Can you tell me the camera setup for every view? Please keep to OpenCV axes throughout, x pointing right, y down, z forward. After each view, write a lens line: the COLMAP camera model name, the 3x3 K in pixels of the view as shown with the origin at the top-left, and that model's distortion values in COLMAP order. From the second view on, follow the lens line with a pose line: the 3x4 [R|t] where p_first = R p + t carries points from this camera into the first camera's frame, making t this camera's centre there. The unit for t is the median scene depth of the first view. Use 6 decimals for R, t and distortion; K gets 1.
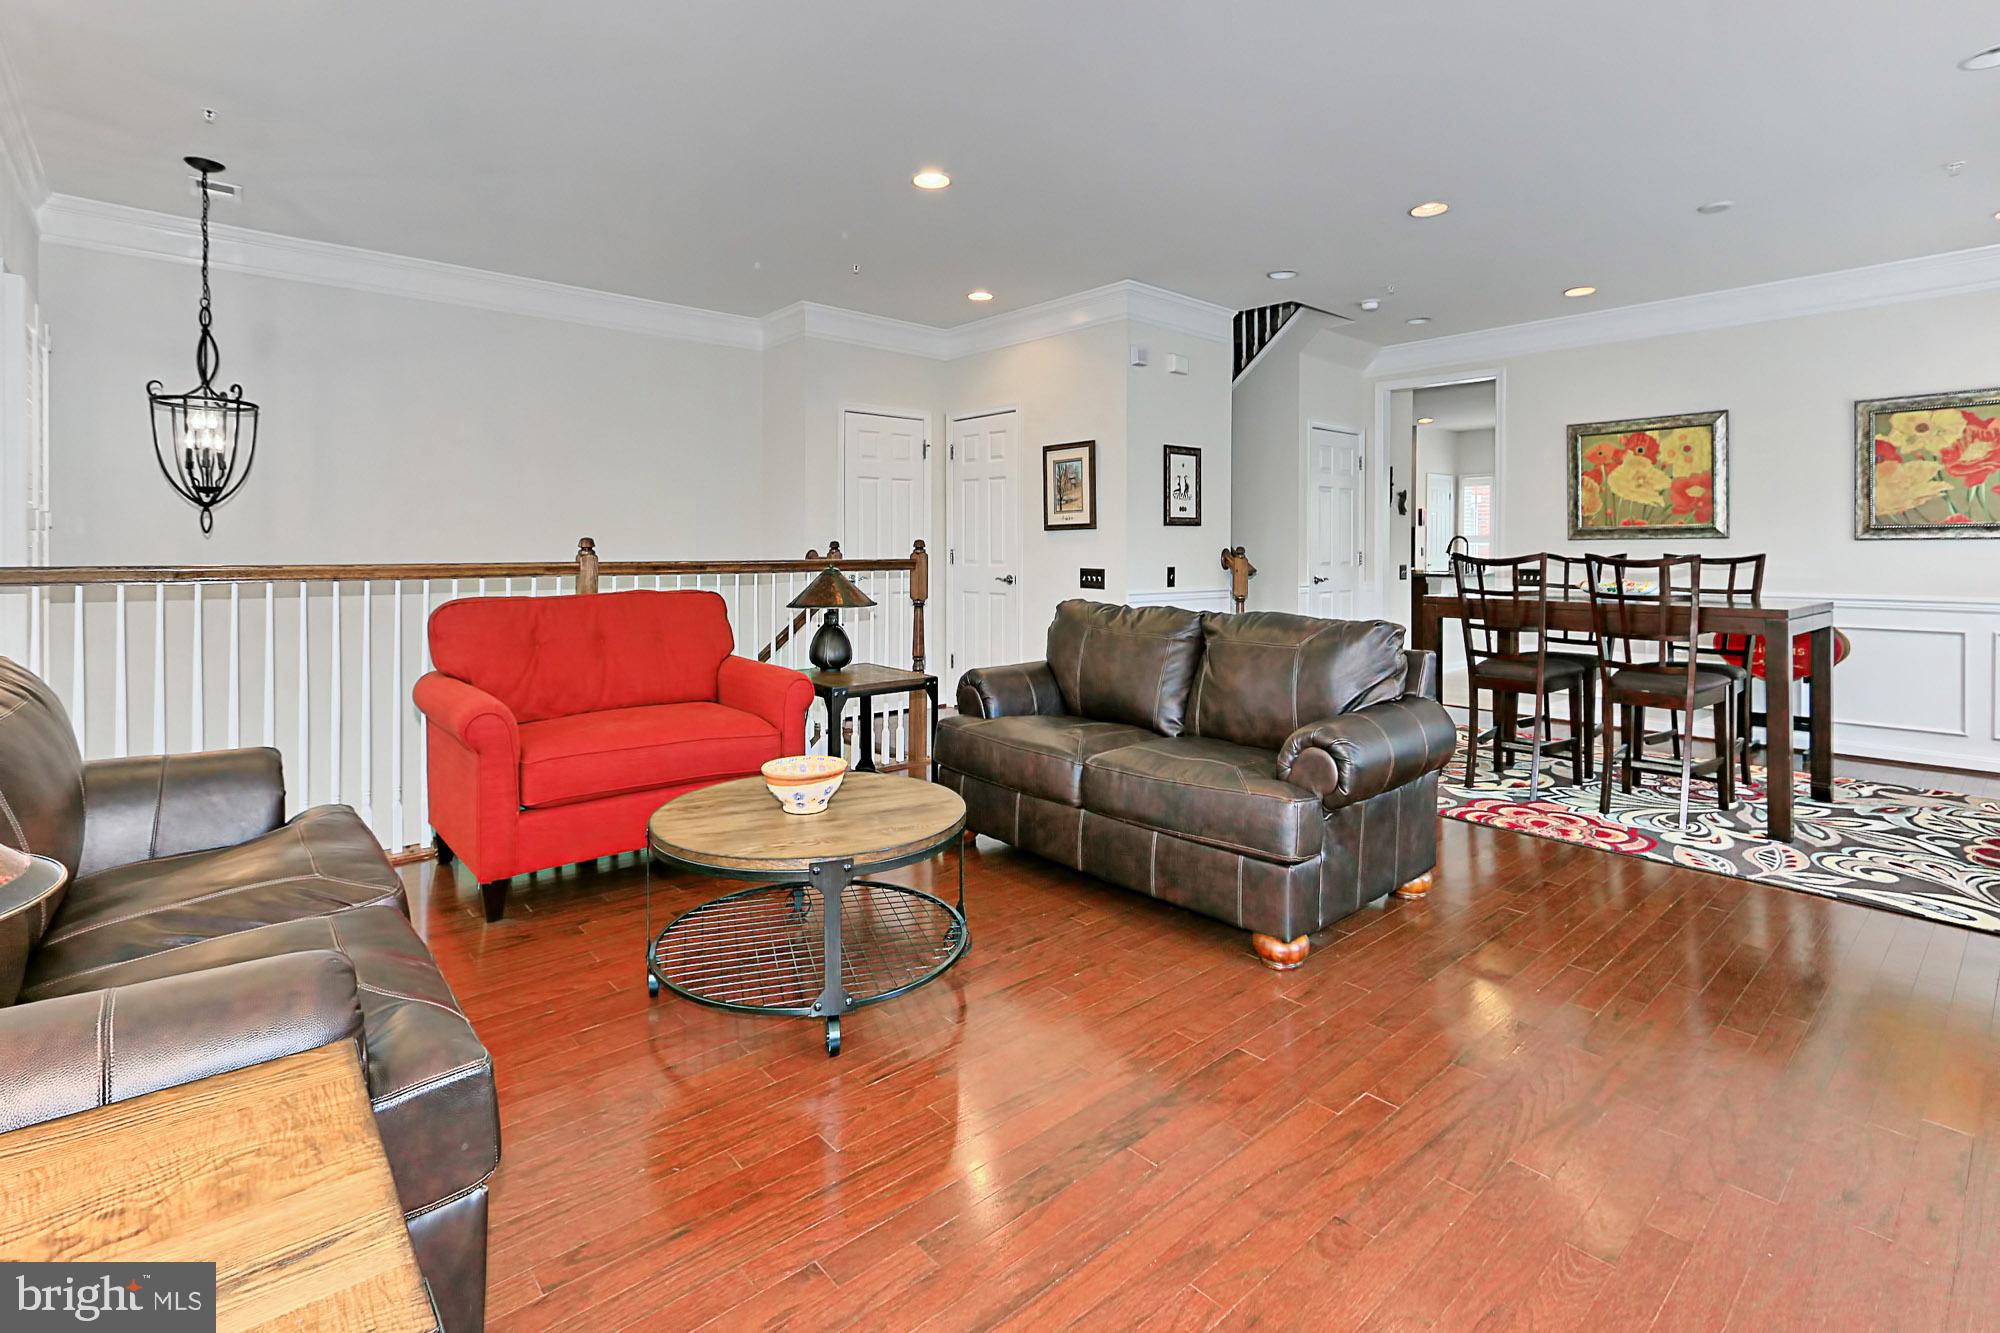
lens RADIAL K [[935.9, 0, 1026.9], [0, 935.9, 552.1], [0, 0, 1]] dist [0.006213, 0.002198]
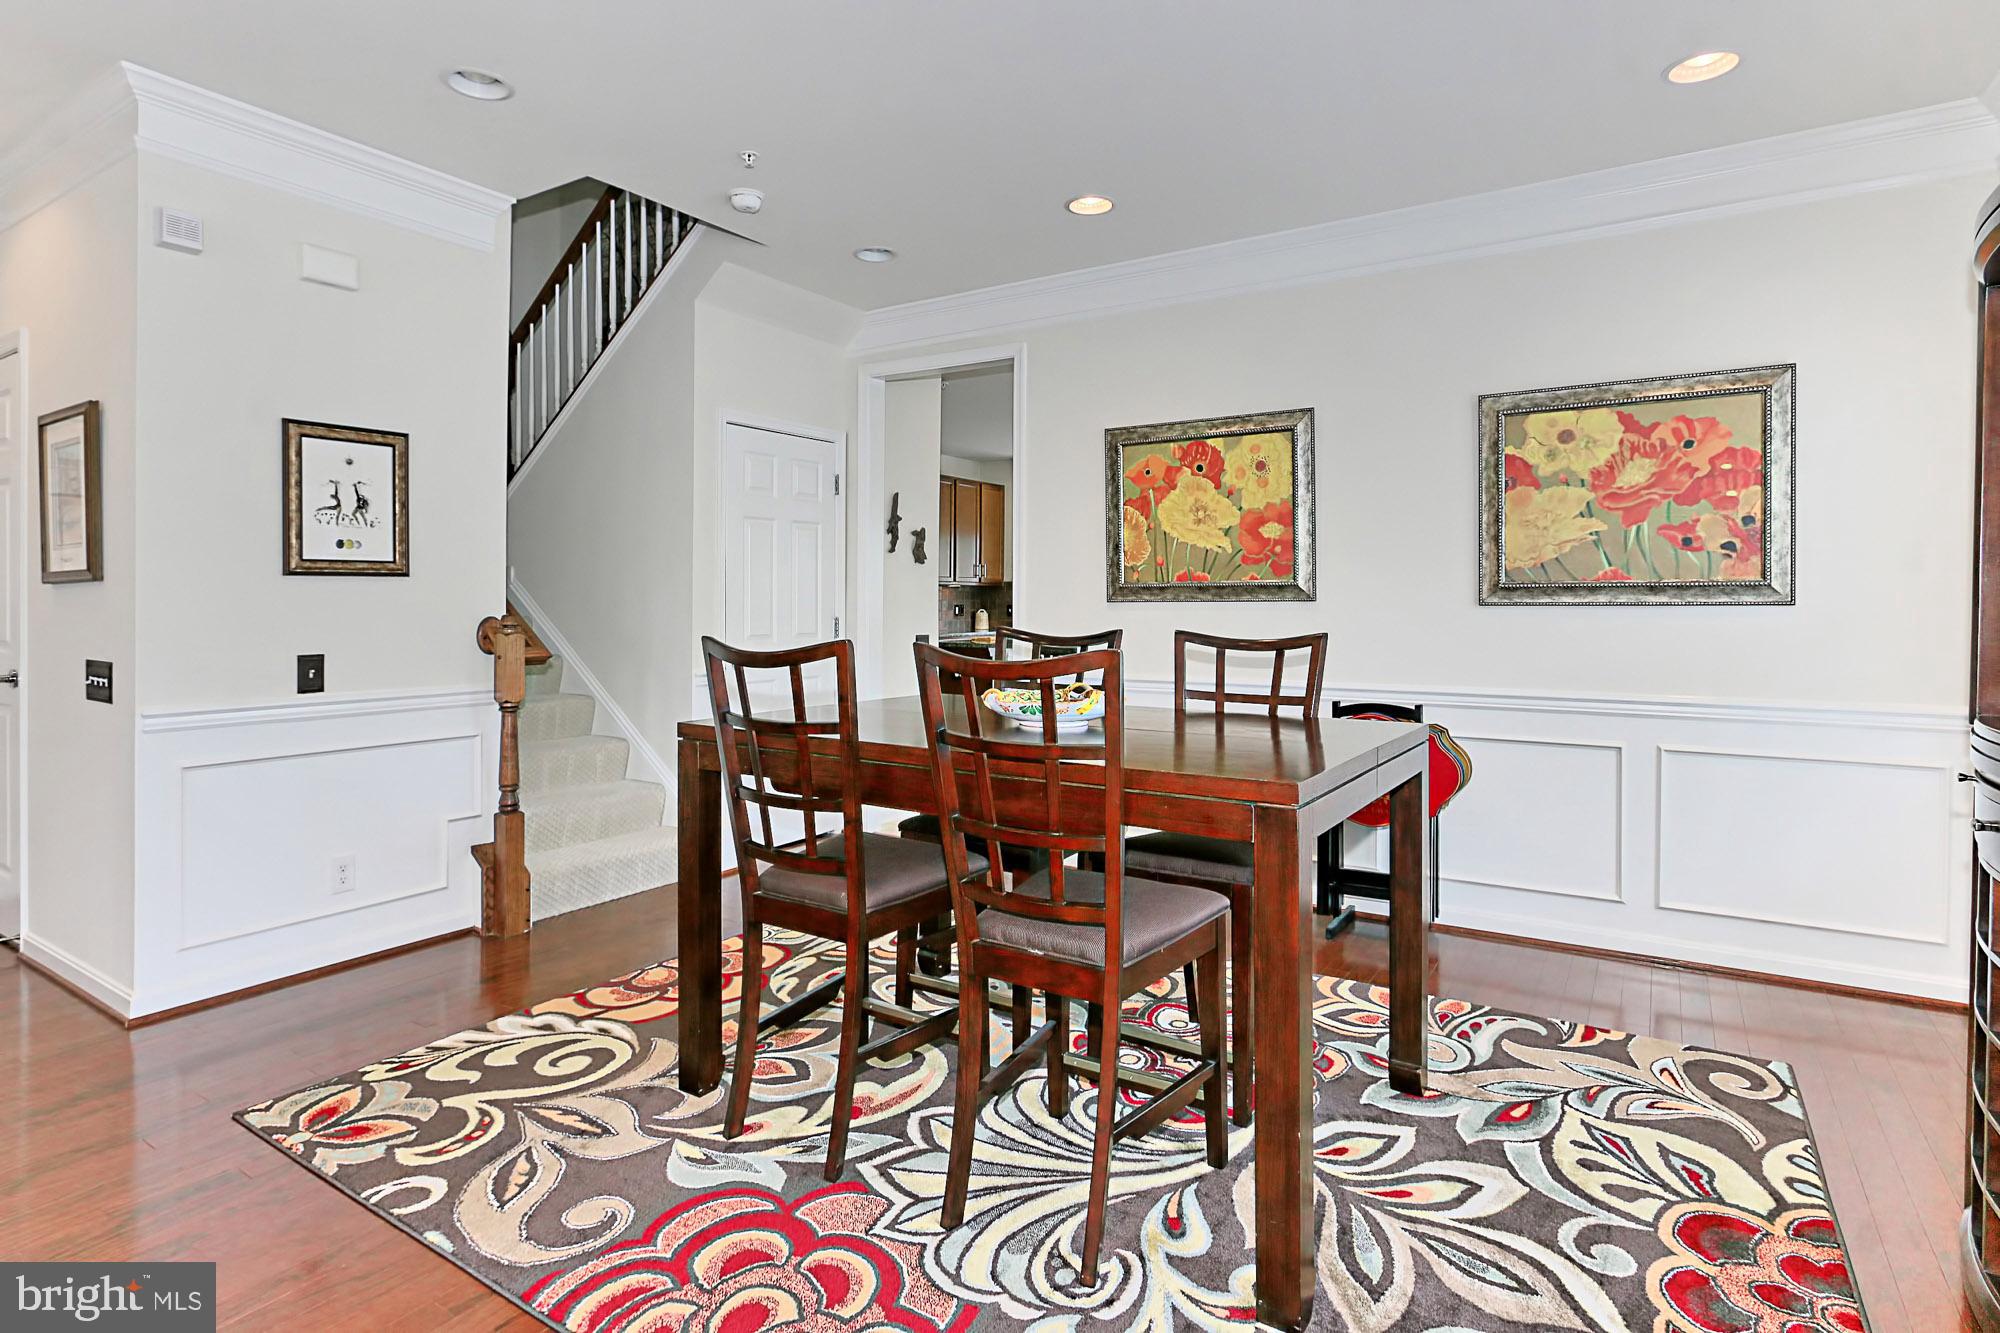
lens RADIAL K [[1084.3, 0, 821.2], [0, 1084.3, 599.3], [0, 0, 1]] dist [-0.011537, 0.000331]
pose [[0.989207, 0.005062, 0.146439, 0.313535], [-0.004233, 0.999973, -0.005974, -0.010907], [-0.146466, 0.005290, 0.989202, 0.320157]]
